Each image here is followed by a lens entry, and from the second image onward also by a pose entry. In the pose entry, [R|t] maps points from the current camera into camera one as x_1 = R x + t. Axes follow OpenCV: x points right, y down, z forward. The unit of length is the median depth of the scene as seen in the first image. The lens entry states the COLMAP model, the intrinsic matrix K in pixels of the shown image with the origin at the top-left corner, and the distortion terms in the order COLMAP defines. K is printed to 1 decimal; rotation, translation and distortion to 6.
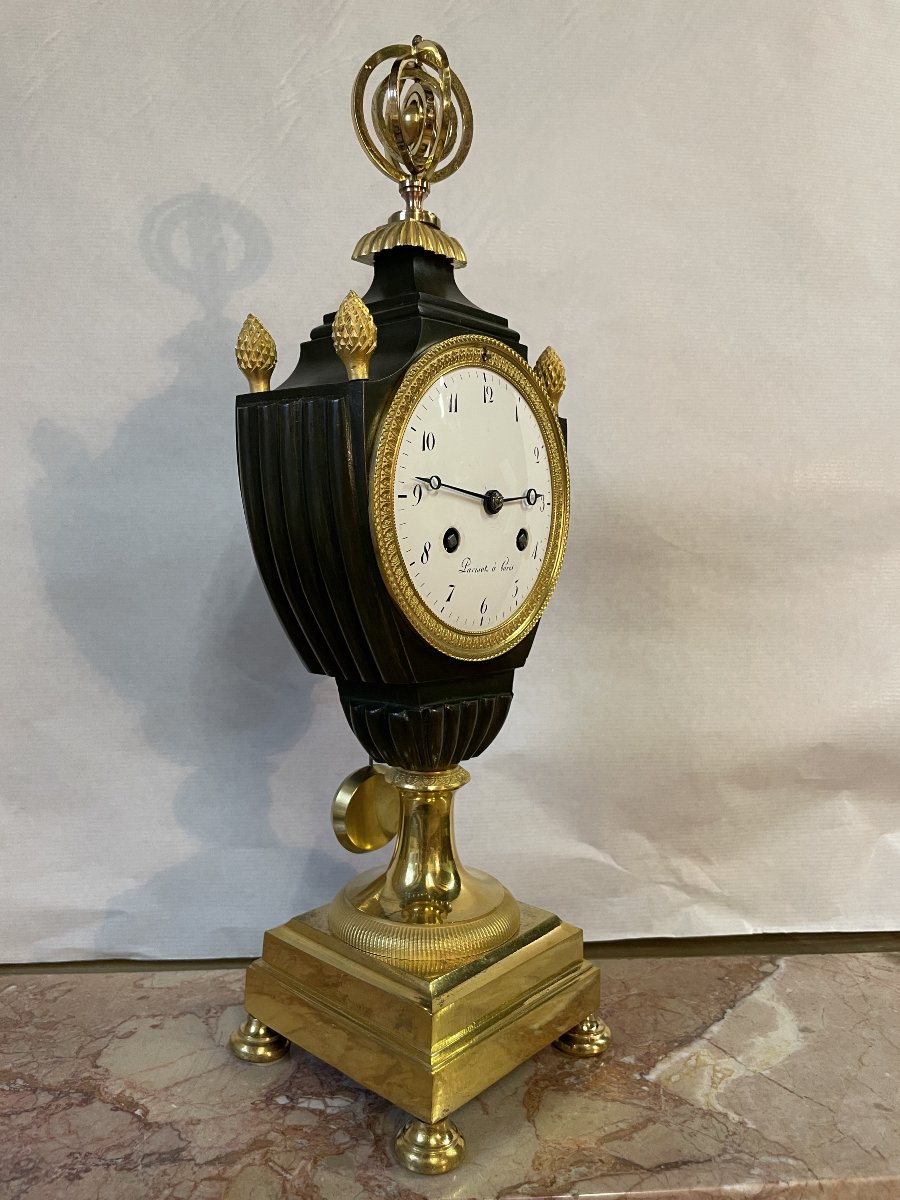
lens RADIAL K [[963.8, 0, 455.7], [0, 963.8, 586.9], [0, 0, 1]] dist [0.058068, -0.123797]
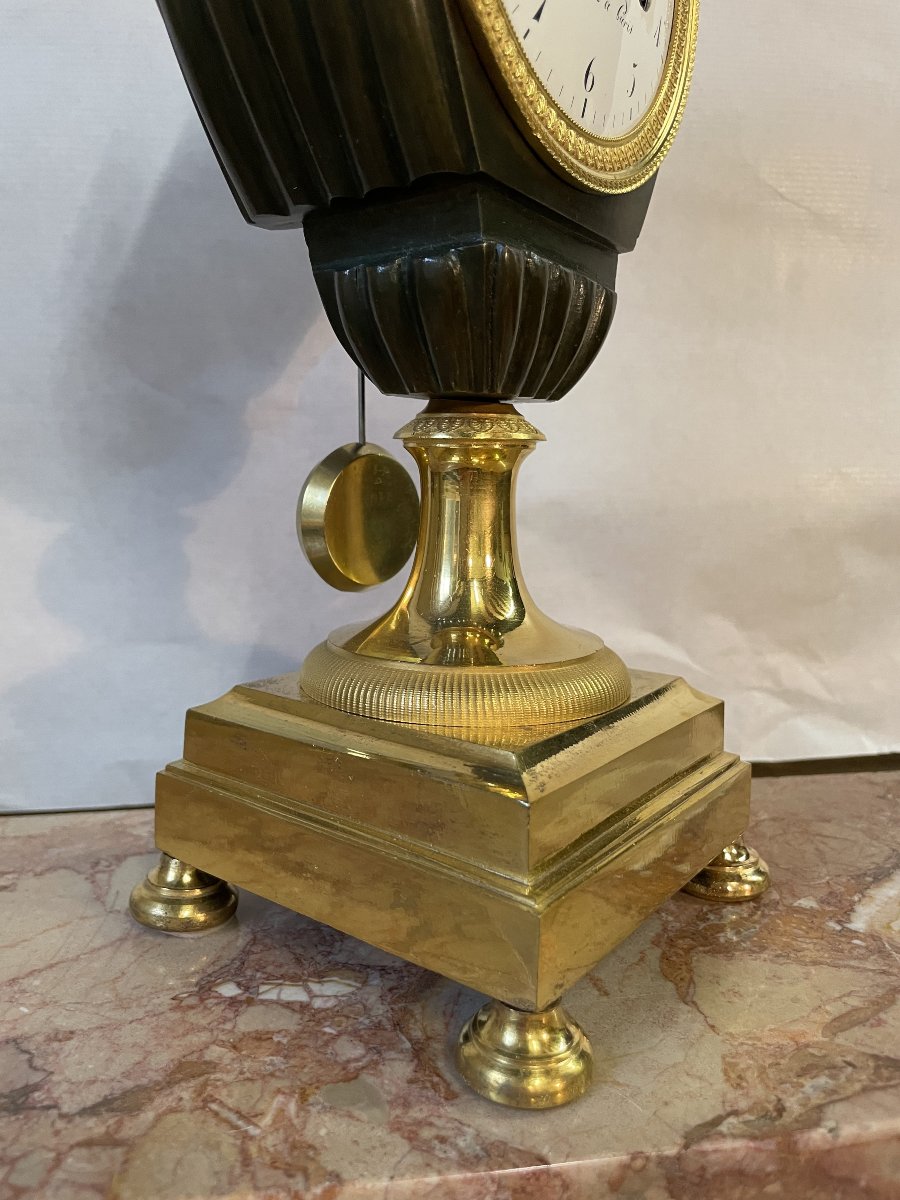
lens RADIAL K [[963.8, 0, 444.0], [0, 963.8, 610.2], [0, 0, 1]] dist [0.058068, -0.123797]
pose [[0.996846, -0.016213, 0.077690, -0.093044], [0.009532, 0.996284, 0.085605, 0.258510], [-0.078789, -0.084594, 0.993296, 0.444842]]
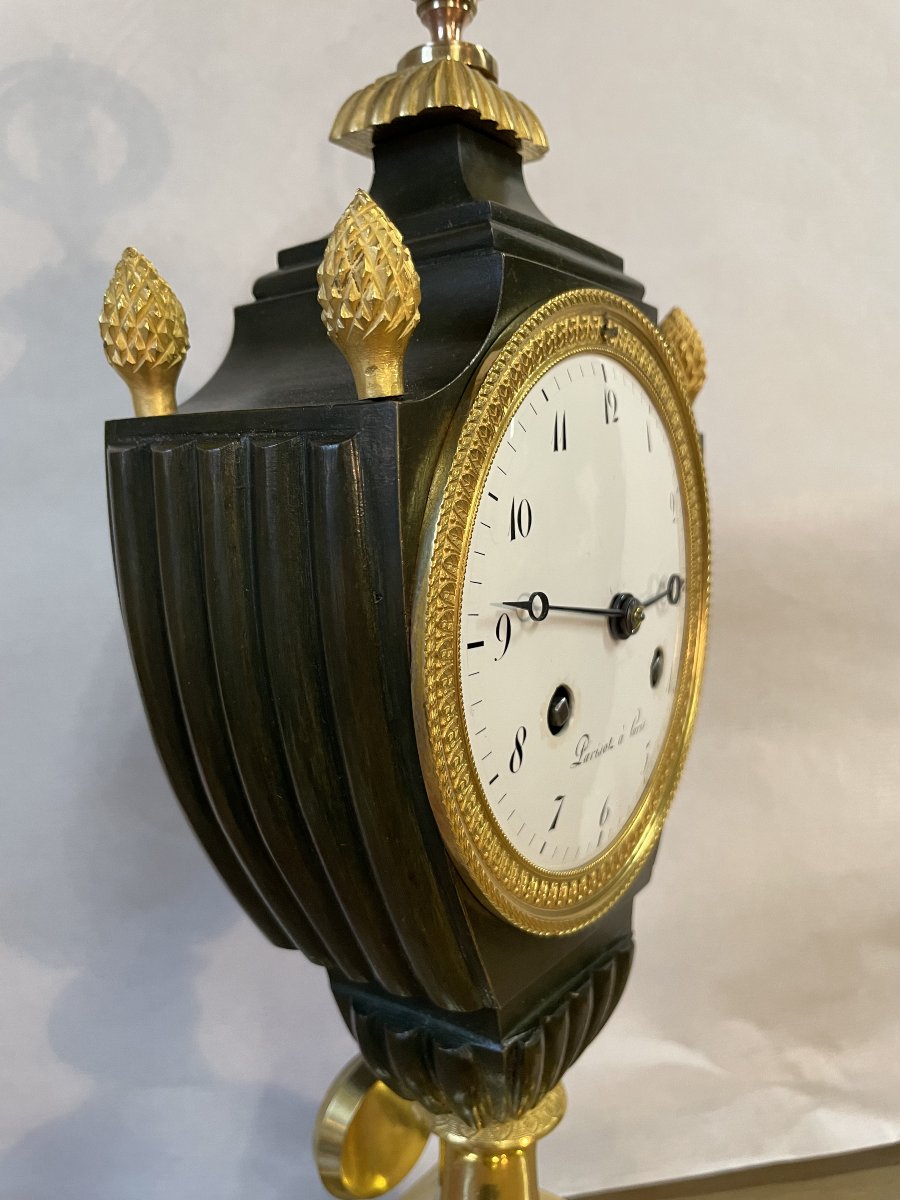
lens RADIAL K [[985.3, 0, 445.4], [0, 985.3, 585.0], [0, 0, 1]] dist [0.011241, -0.057223]
pose [[0.997102, -0.025889, 0.071542, -0.089050], [0.022554, 0.998638, 0.047038, -0.125966], [-0.072662, -0.045288, 0.996328, 0.462854]]
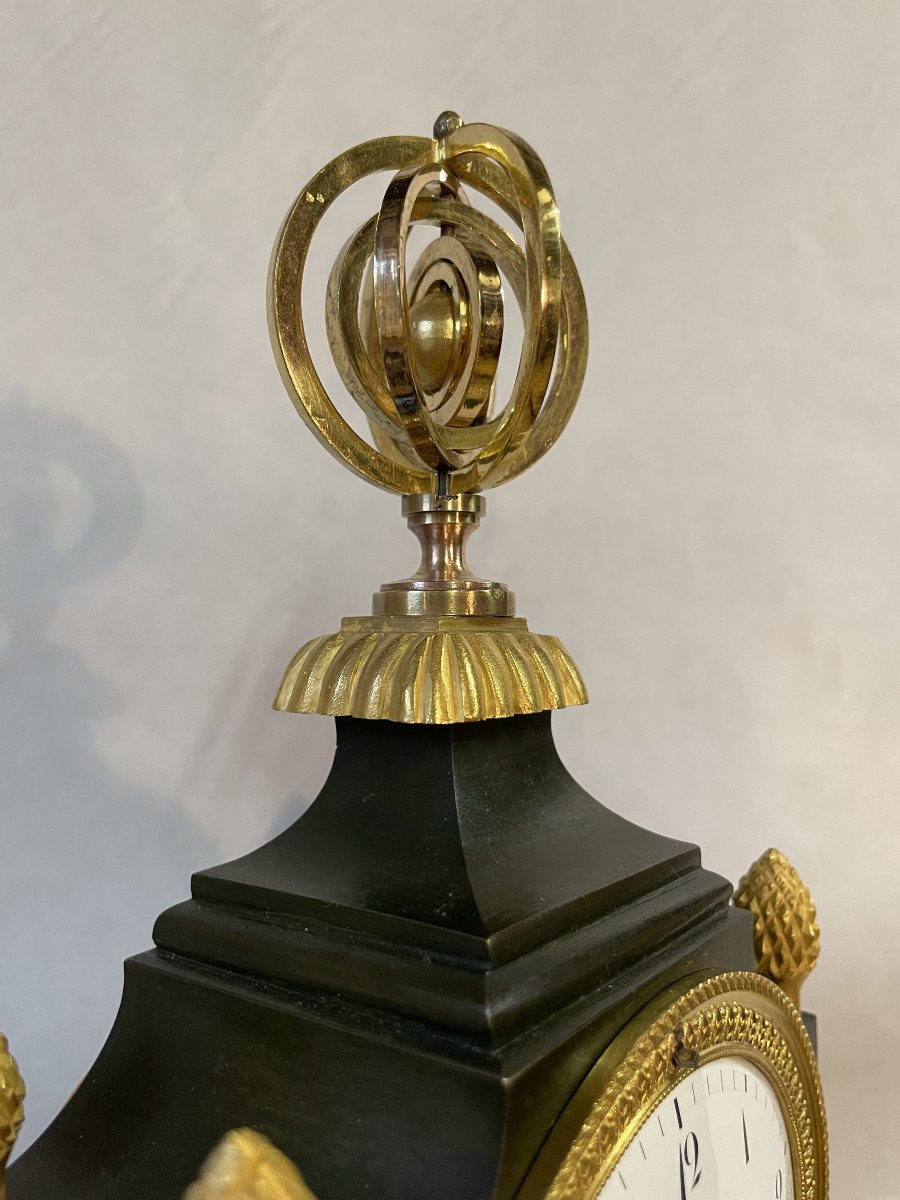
lens RADIAL K [[985.3, 0, 438.5], [0, 985.3, 590.9], [0, 0, 1]] dist [0.011241, -0.057223]
pose [[0.999880, -0.008883, 0.012665, -0.049933], [0.009797, 0.997206, -0.074054, -0.355744], [-0.011971, 0.074169, 0.997174, 0.633583]]
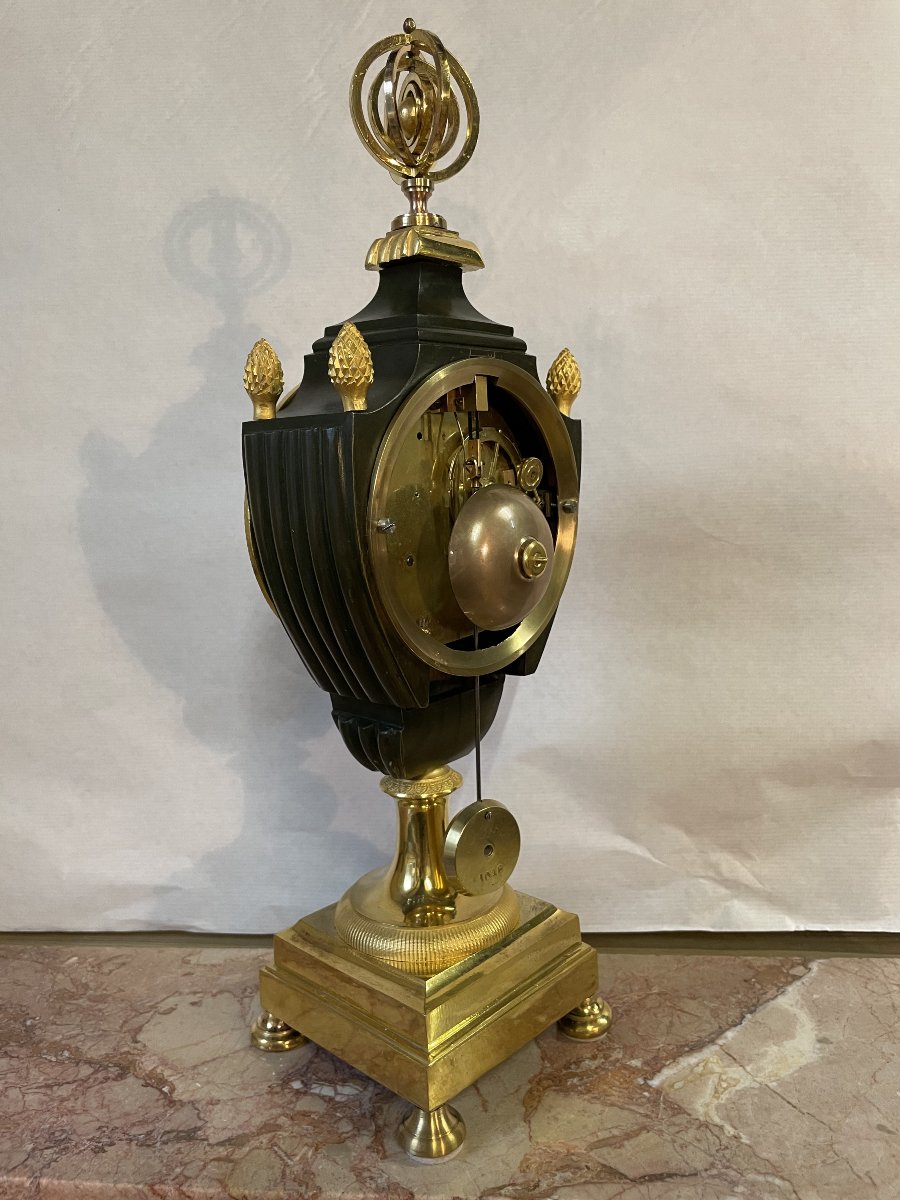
lens RADIAL K [[963.8, 0, 448.5], [0, 963.8, 592.3], [0, 0, 1]] dist [0.058068, -0.123797]
pose [[0.991393, -0.004583, -0.130843, 0.122318], [0.013001, 0.997894, 0.063554, -0.072596], [0.130276, -0.064708, 0.989364, 0.002680]]
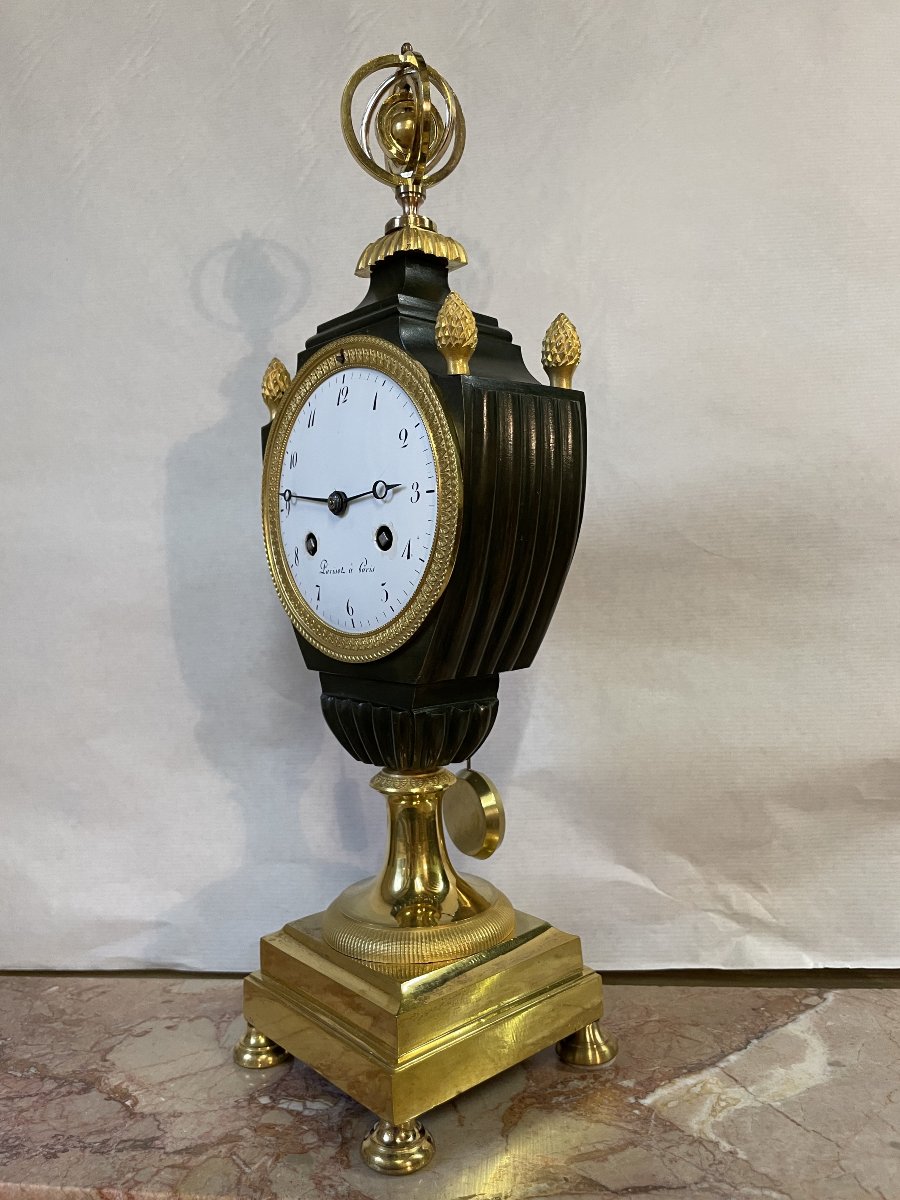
lens RADIAL K [[963.8, 0, 431.8], [0, 963.8, 602.7], [0, 0, 1]] dist [0.058068, -0.123797]
pose [[0.981518, -0.035013, -0.188142, 0.189798], [0.026537, 0.998524, -0.047381, 0.063619], [0.189523, 0.041512, 0.980998, 0.023487]]
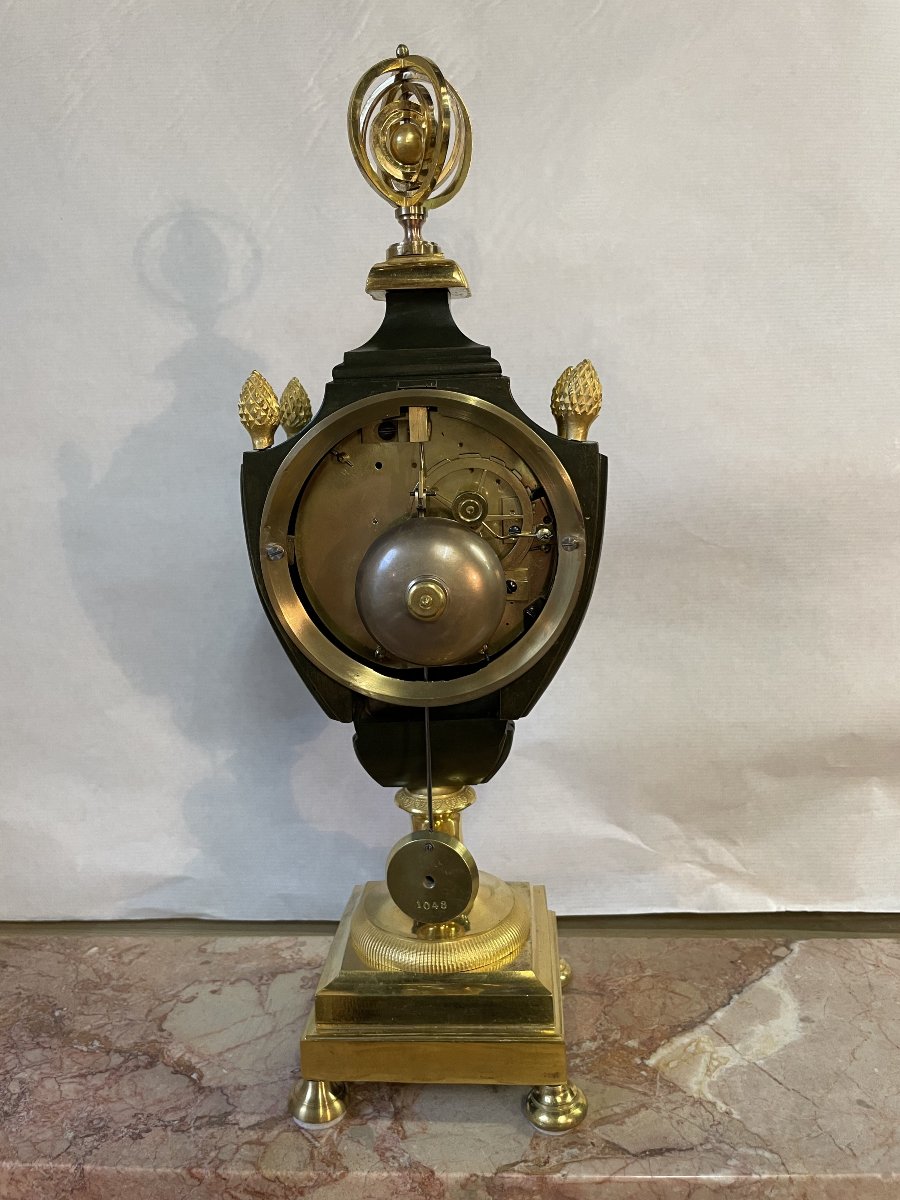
lens RADIAL K [[963.8, 0, 444.2], [0, 963.8, 592.8], [0, 0, 1]] dist [0.058068, -0.123797]
pose [[0.994243, -0.004796, -0.107041, 0.088925], [0.016250, 0.994192, 0.106391, -0.139288], [0.105909, -0.107518, 0.988546, -0.047697]]
